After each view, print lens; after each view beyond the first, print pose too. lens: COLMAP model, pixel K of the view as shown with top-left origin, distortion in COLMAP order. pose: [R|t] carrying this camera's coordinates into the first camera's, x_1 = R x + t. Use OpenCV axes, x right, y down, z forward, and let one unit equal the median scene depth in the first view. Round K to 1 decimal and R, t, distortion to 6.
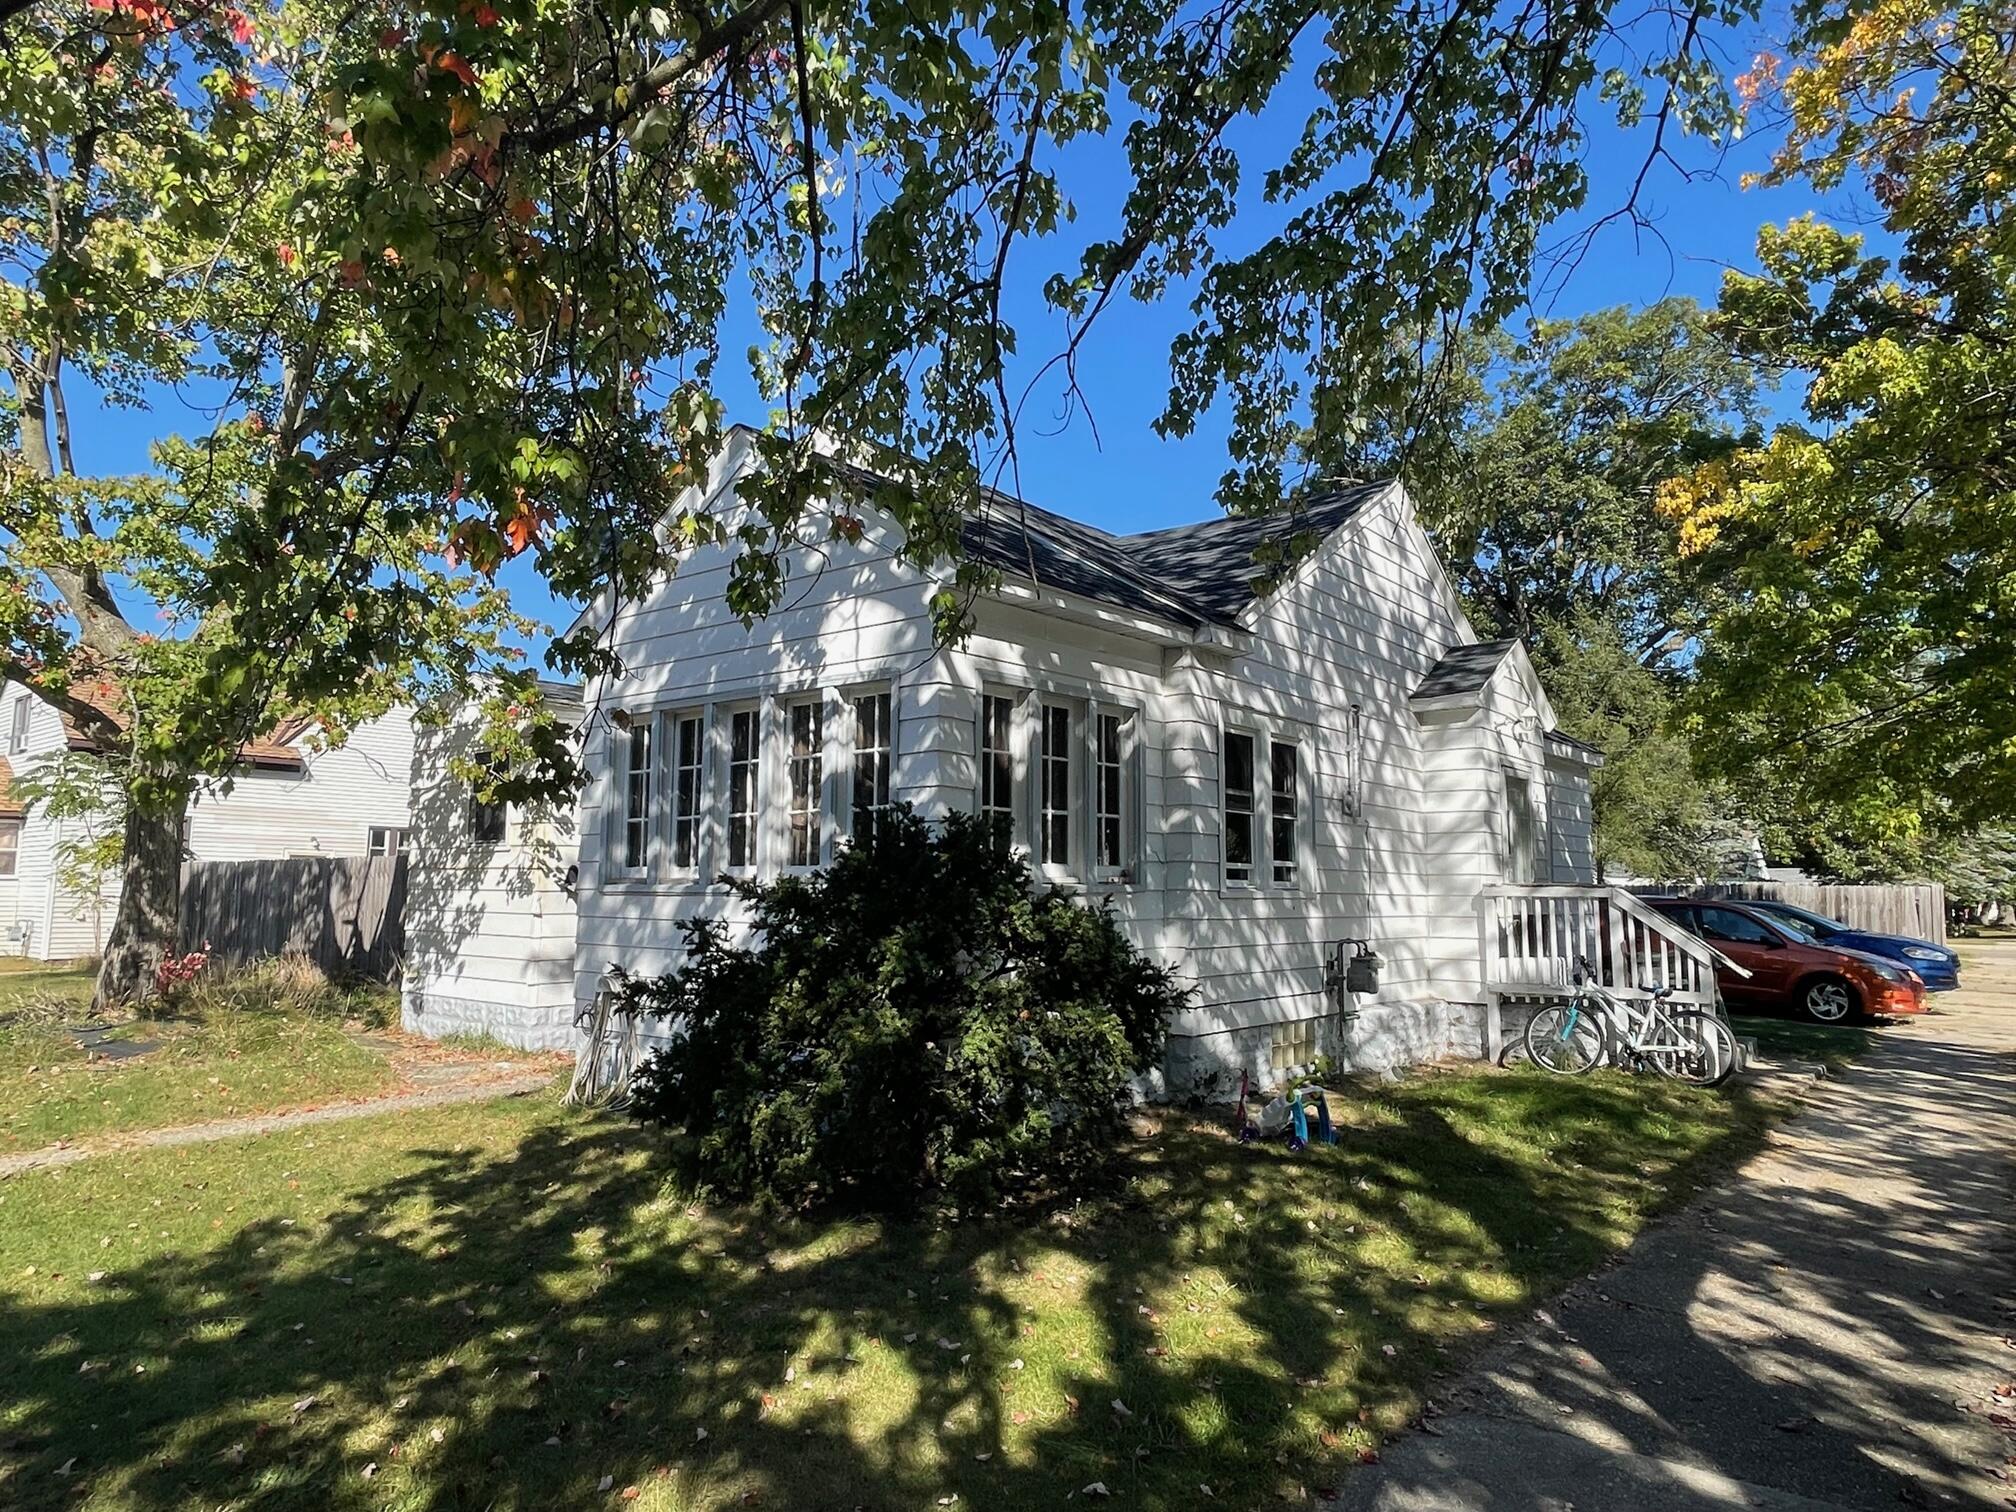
lens RADIAL K [[1242.0, 0, 1008.4], [0, 1242.0, 755.5], [0, 0, 1]] dist [0.000319, -0.000031]
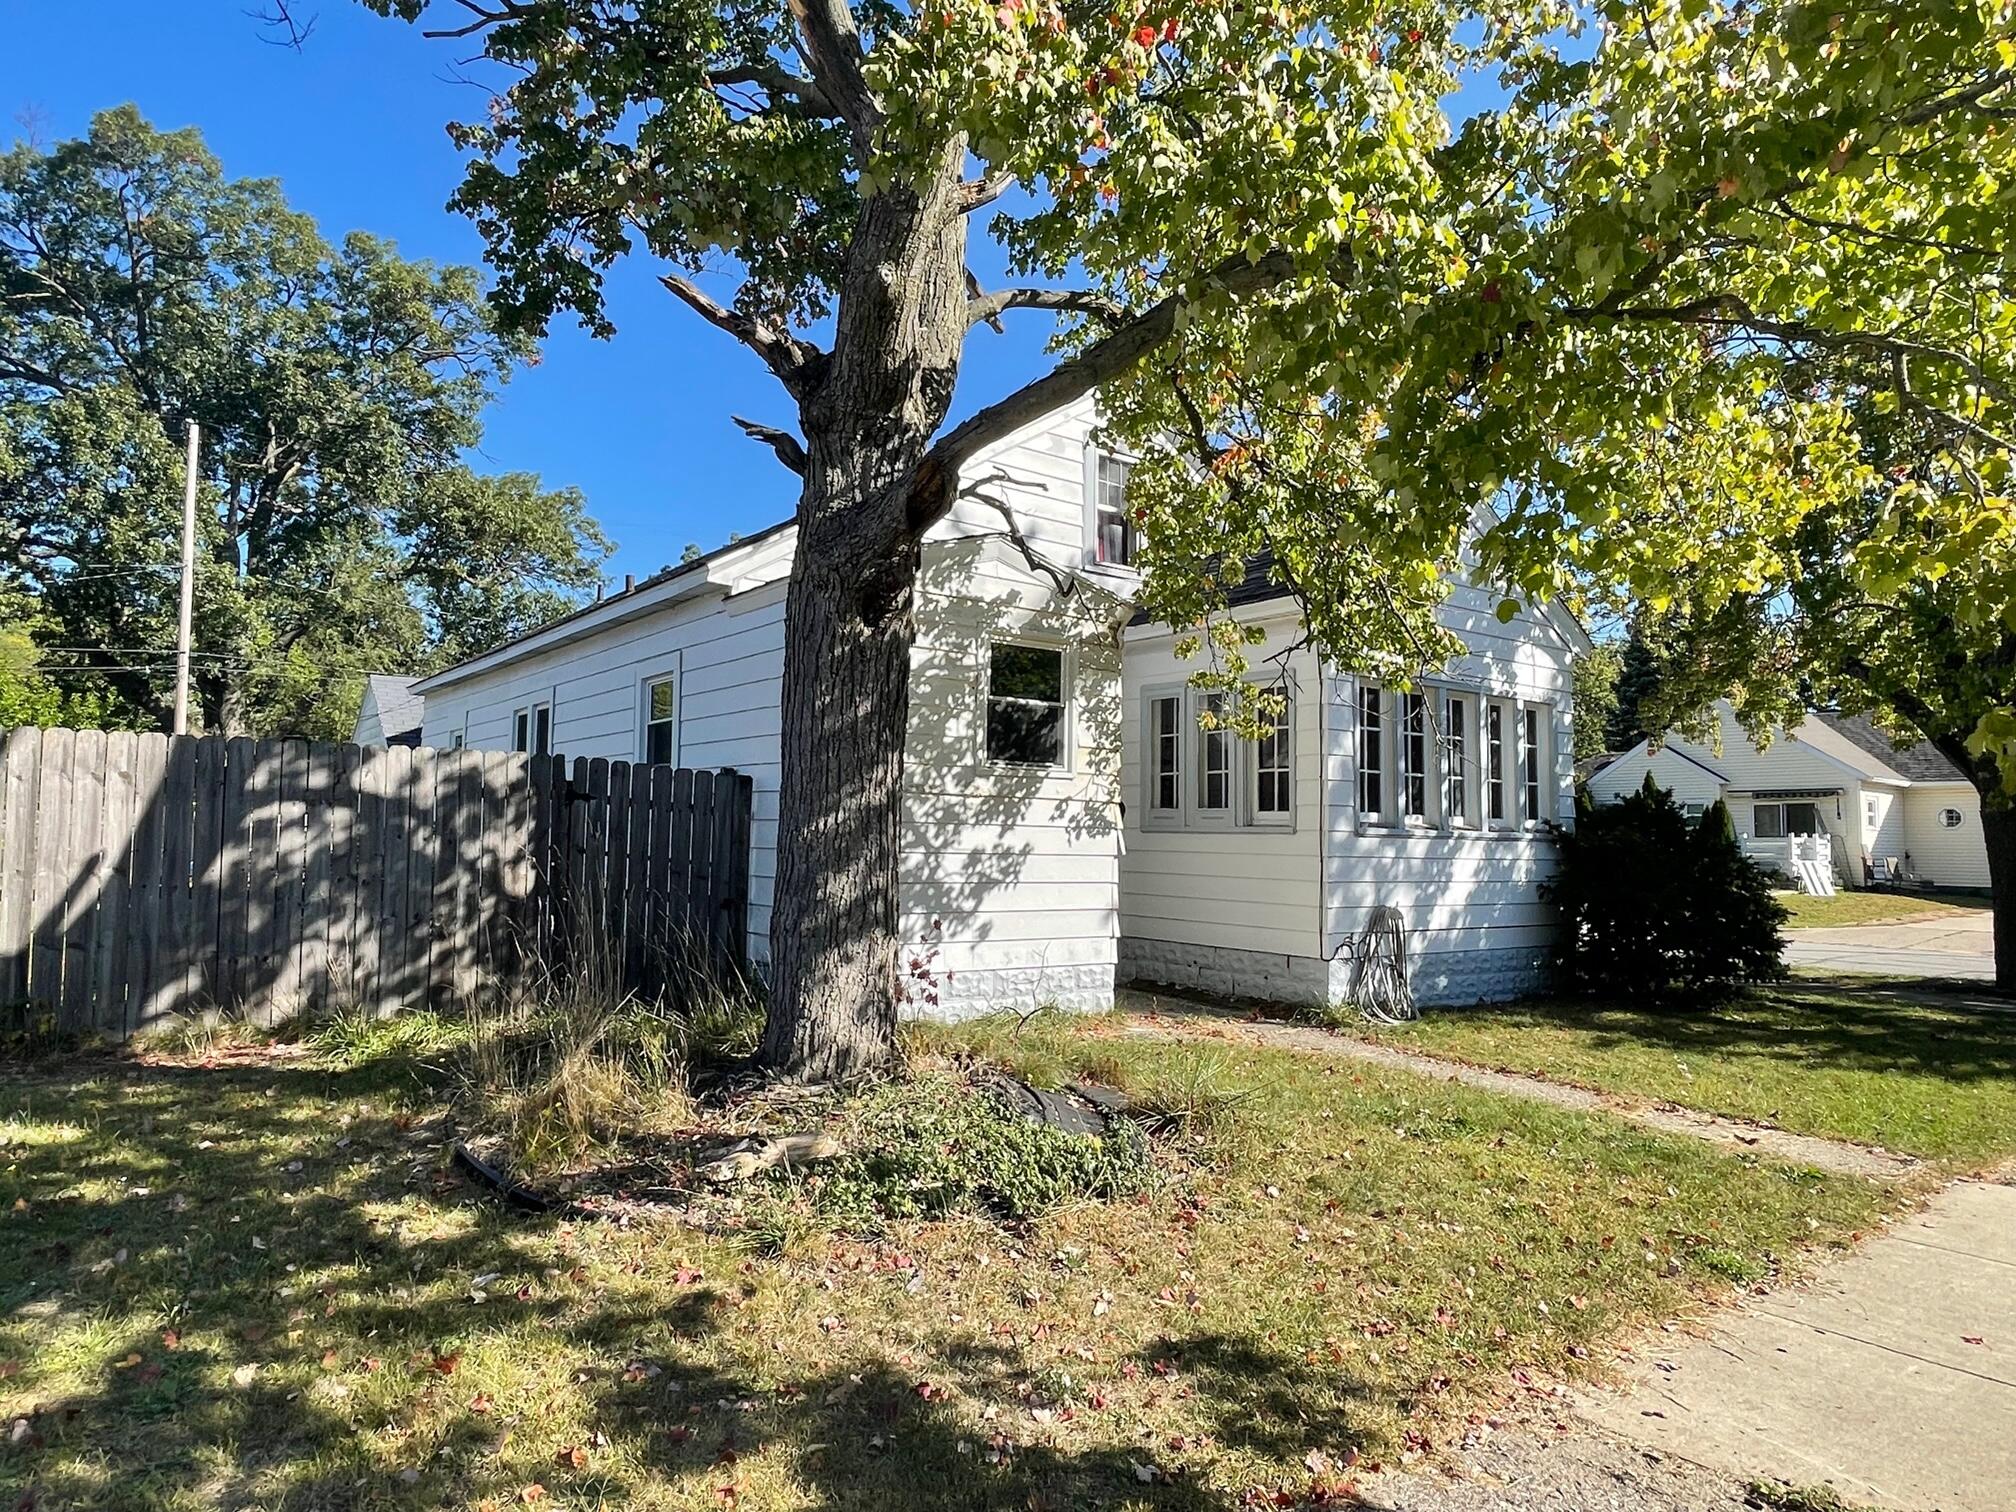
lens RADIAL K [[1242.0, 0, 1007.4], [0, 1242.0, 758.7], [0, 0, 1]] dist [0.000319, -0.000031]
pose [[0.255592, 0.065641, 0.964554, -1.168478], [-0.117390, 0.992417, -0.036431, 0.095206], [-0.959631, -0.103918, 0.261359, 0.808288]]
